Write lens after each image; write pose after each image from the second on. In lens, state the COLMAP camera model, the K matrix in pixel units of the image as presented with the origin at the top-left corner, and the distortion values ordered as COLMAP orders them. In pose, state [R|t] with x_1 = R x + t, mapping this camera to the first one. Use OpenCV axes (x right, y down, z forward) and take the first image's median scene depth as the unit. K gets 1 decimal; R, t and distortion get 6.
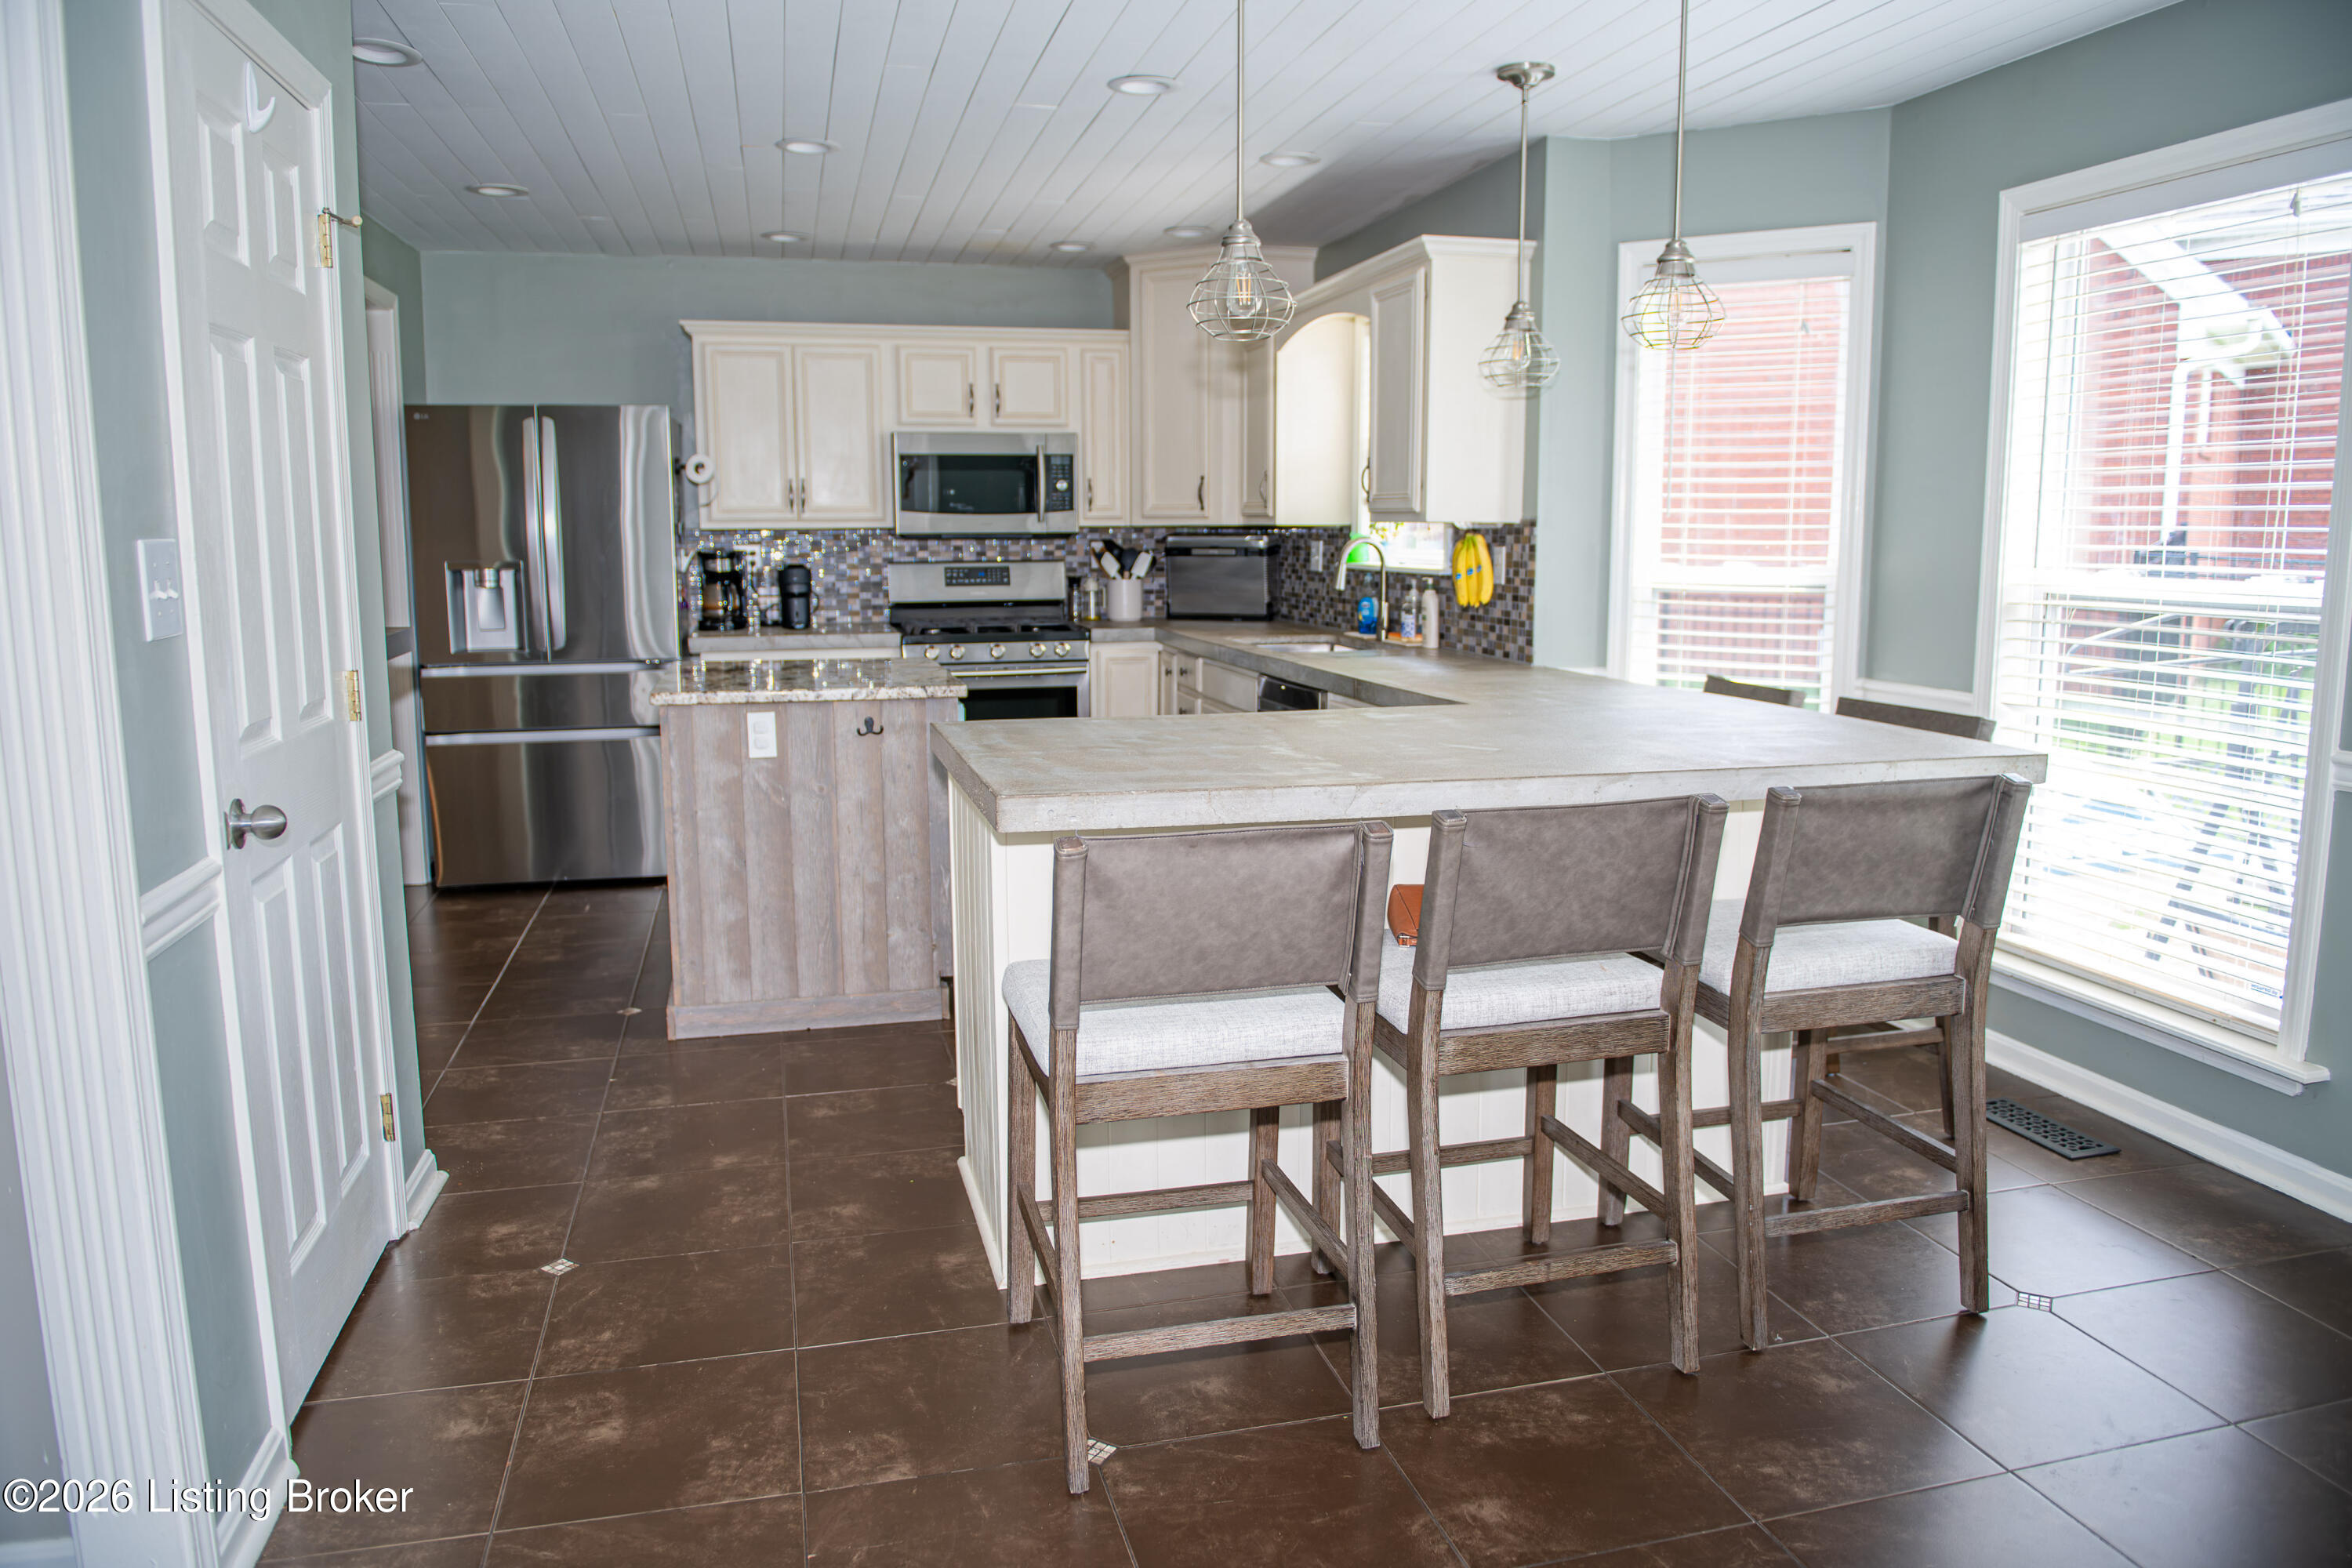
lens RADIAL K [[1564.1, 0, 1176.0], [0, 1564.1, 784.0], [0, 0, 1]] dist [-0.053701, -0.000204]
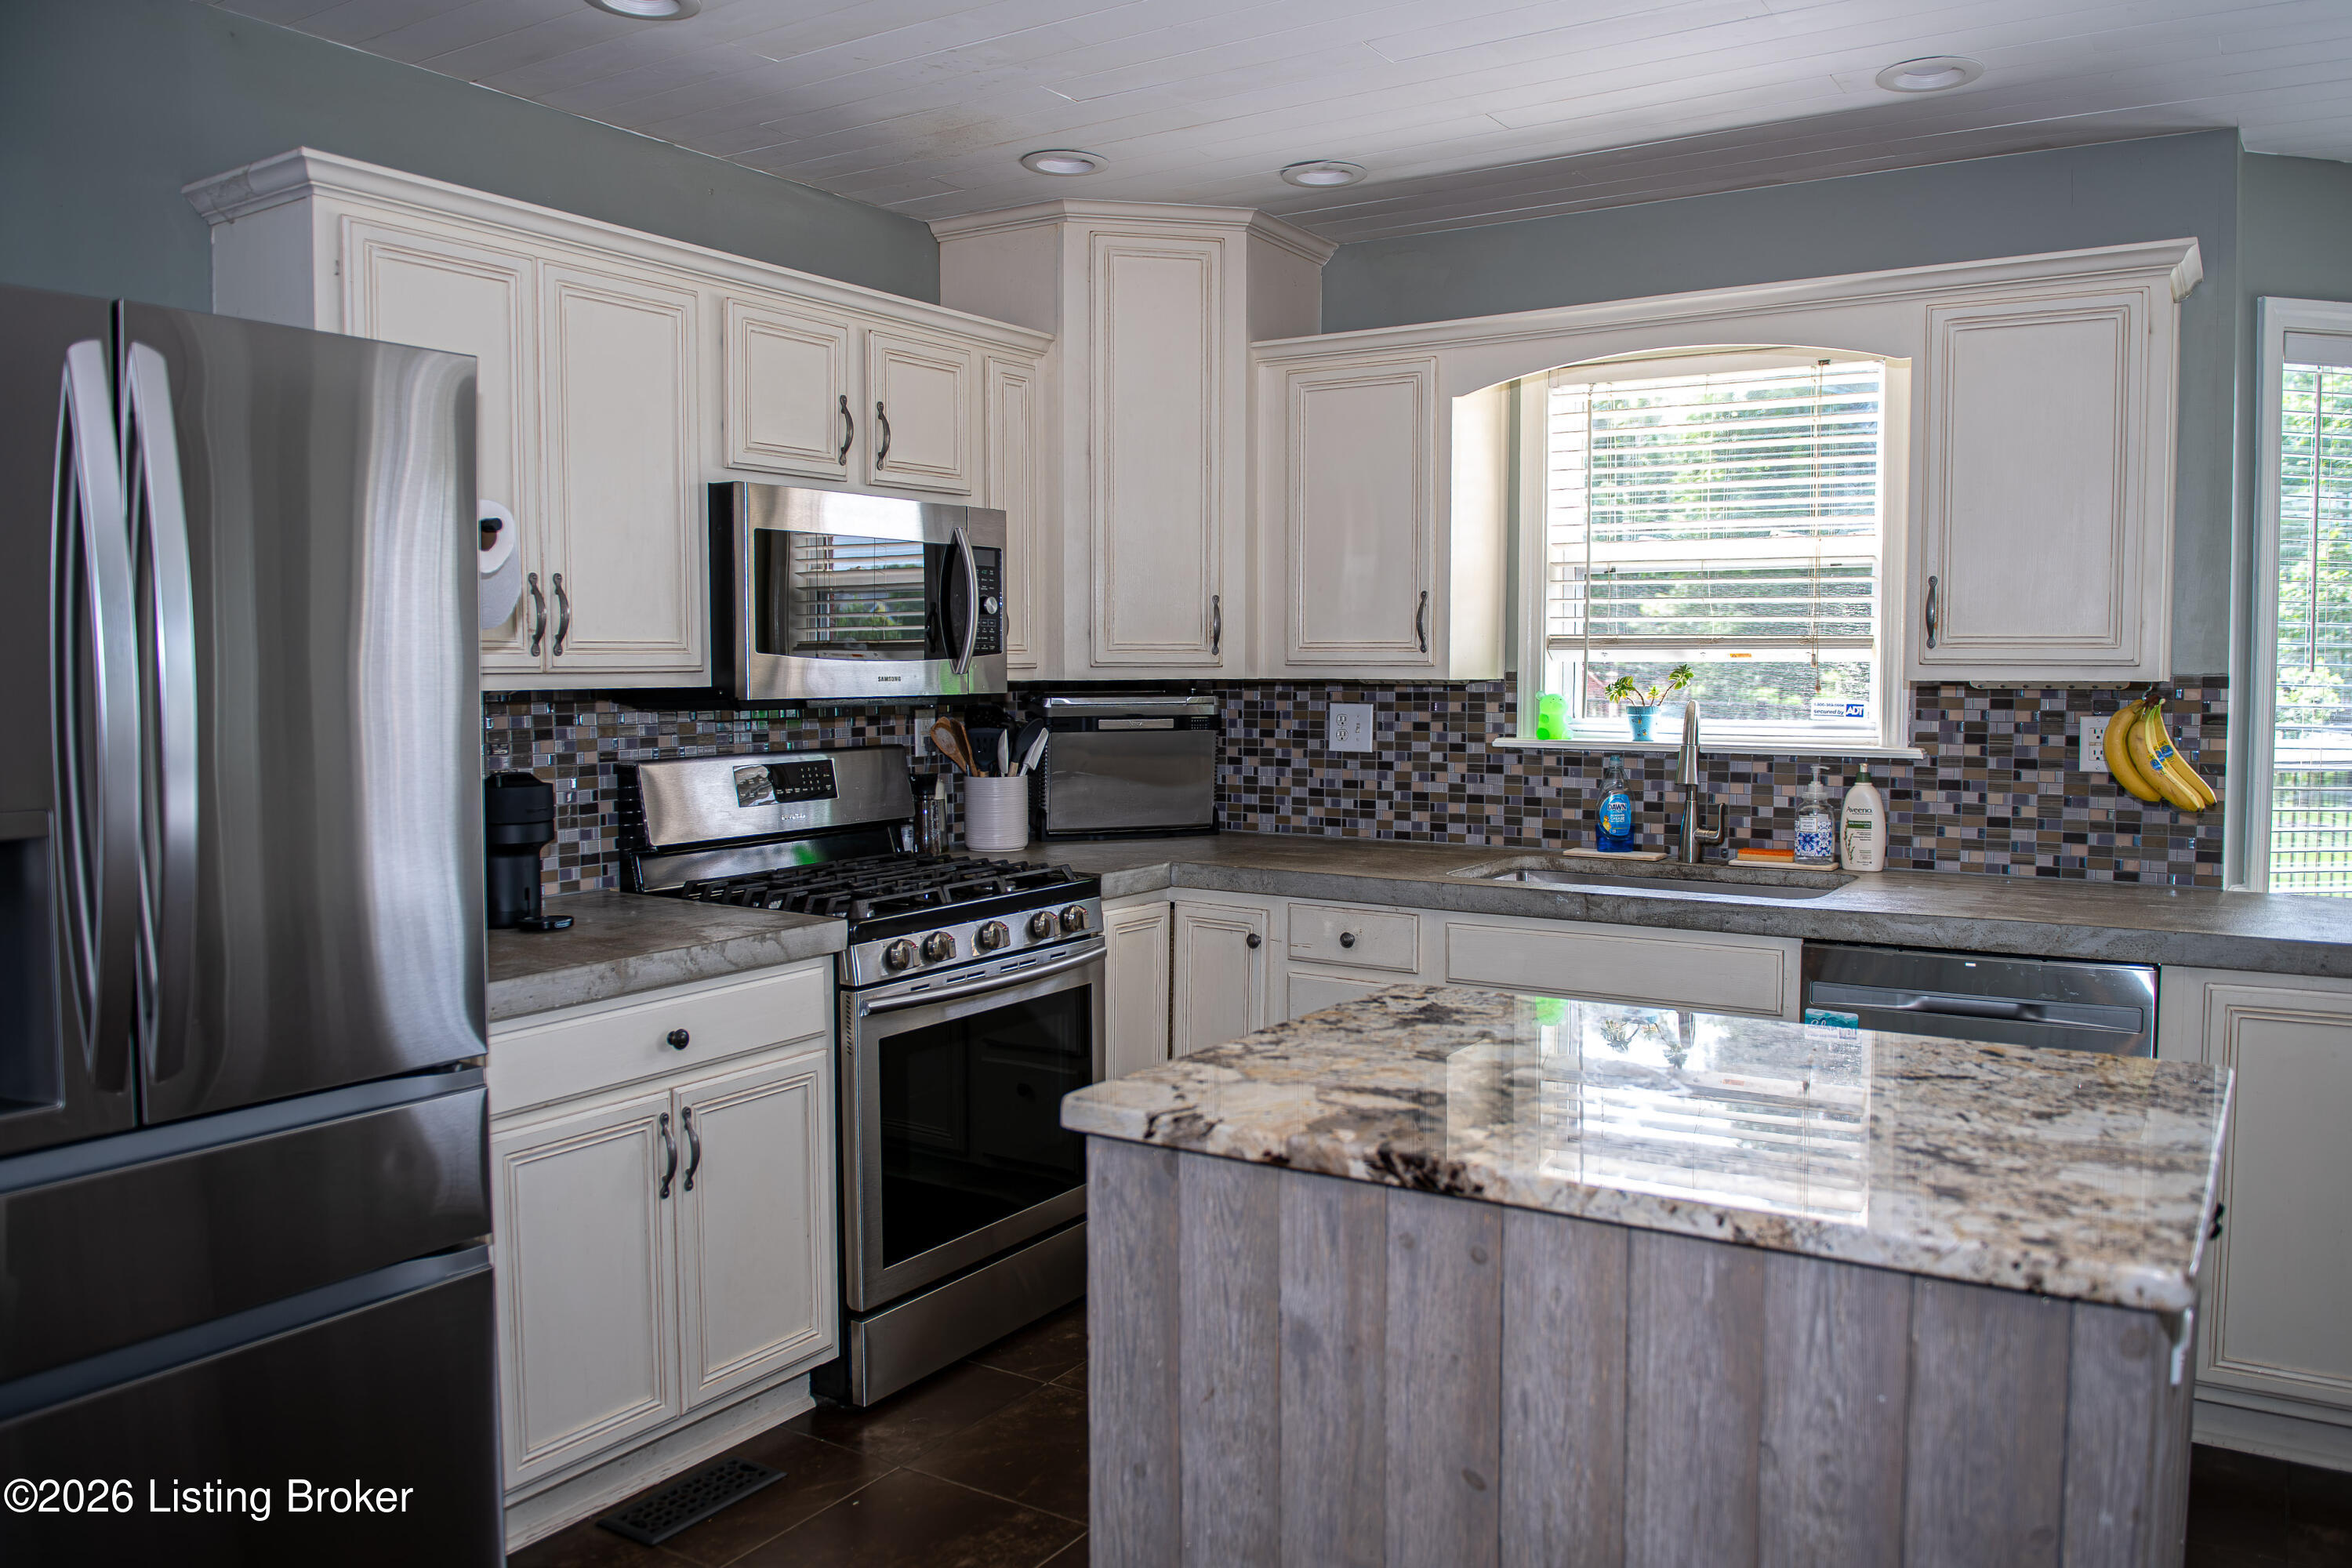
lens RADIAL K [[1737.3, 0, 1176.0], [0, 1737.3, 784.0], [0, 0, 1]] dist [-0.042711, -0.002458]
pose [[0.732193, -0.045192, 0.679596, -0.605648], [0.109527, 0.992623, -0.051997, -0.133488], [-0.672233, 0.112506, 0.731741, 0.759232]]
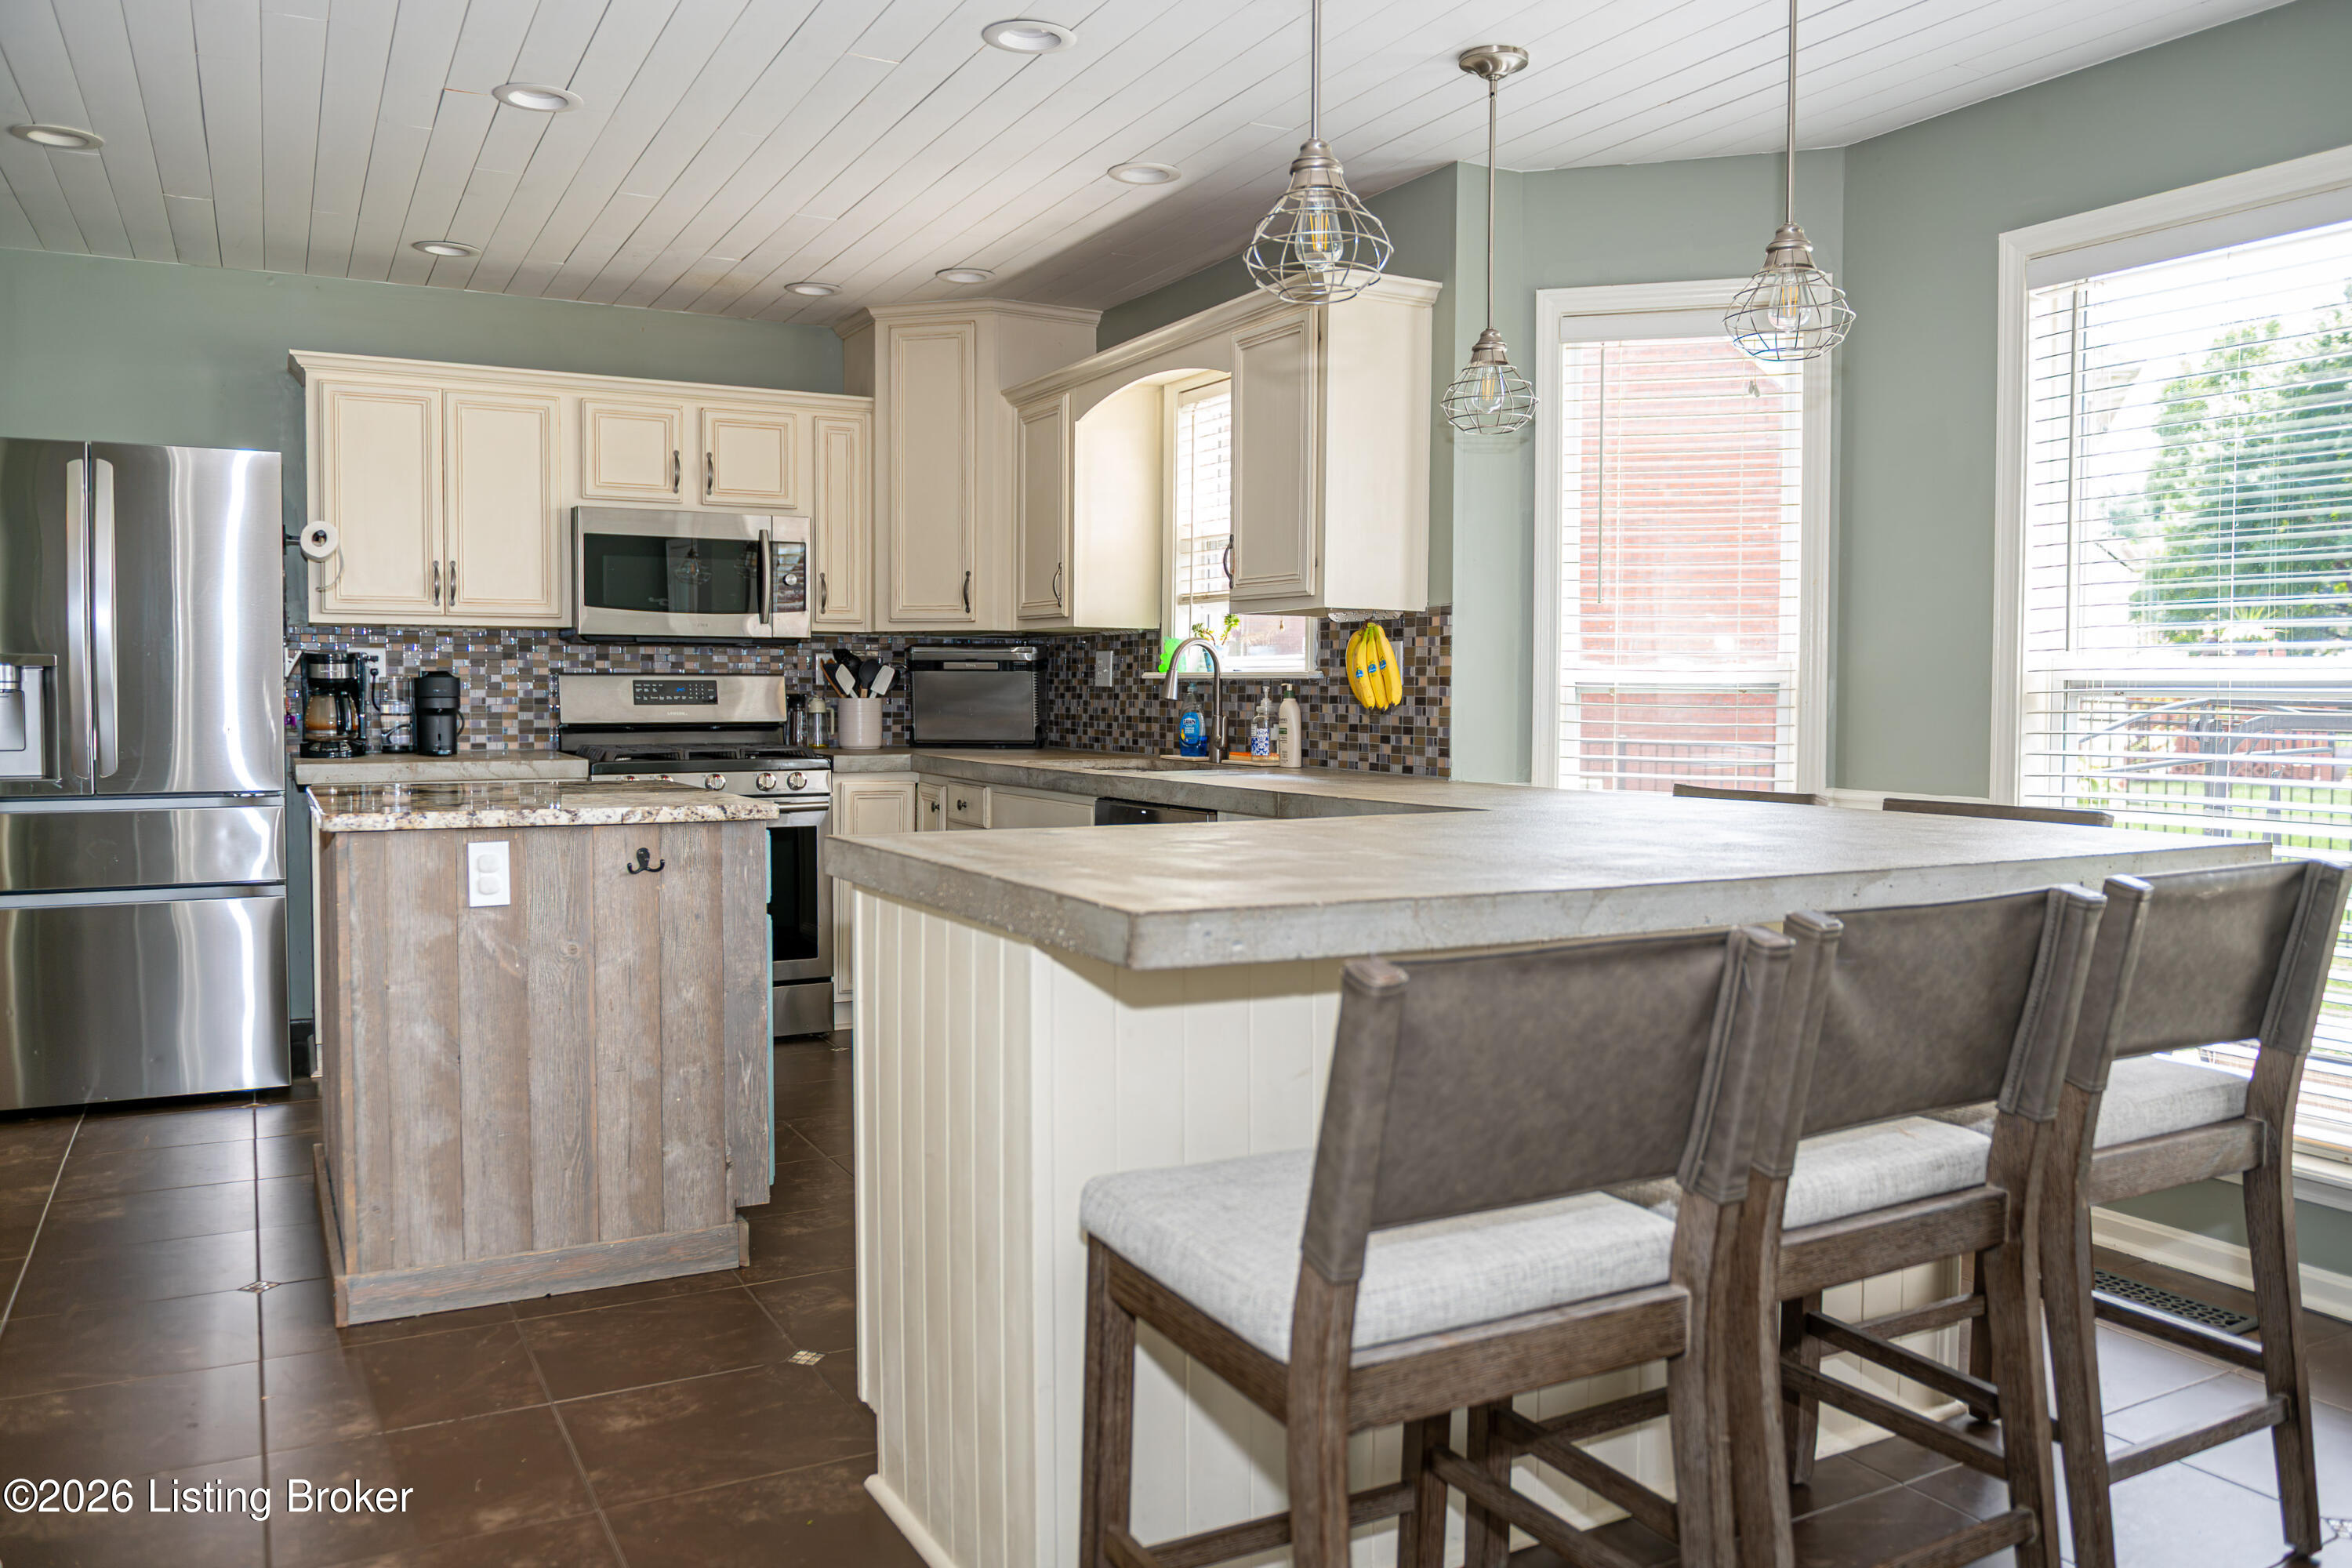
lens RADIAL K [[1699.2, 0, 1176.0], [0, 1699.2, 784.0], [0, 0, 1]] dist [-0.038303, -0.006586]
pose [[0.969529, -0.005016, 0.244925, -0.134550], [0.030908, 0.994306, -0.101984, 0.013692], [-0.243019, 0.106446, 0.964163, 0.164305]]
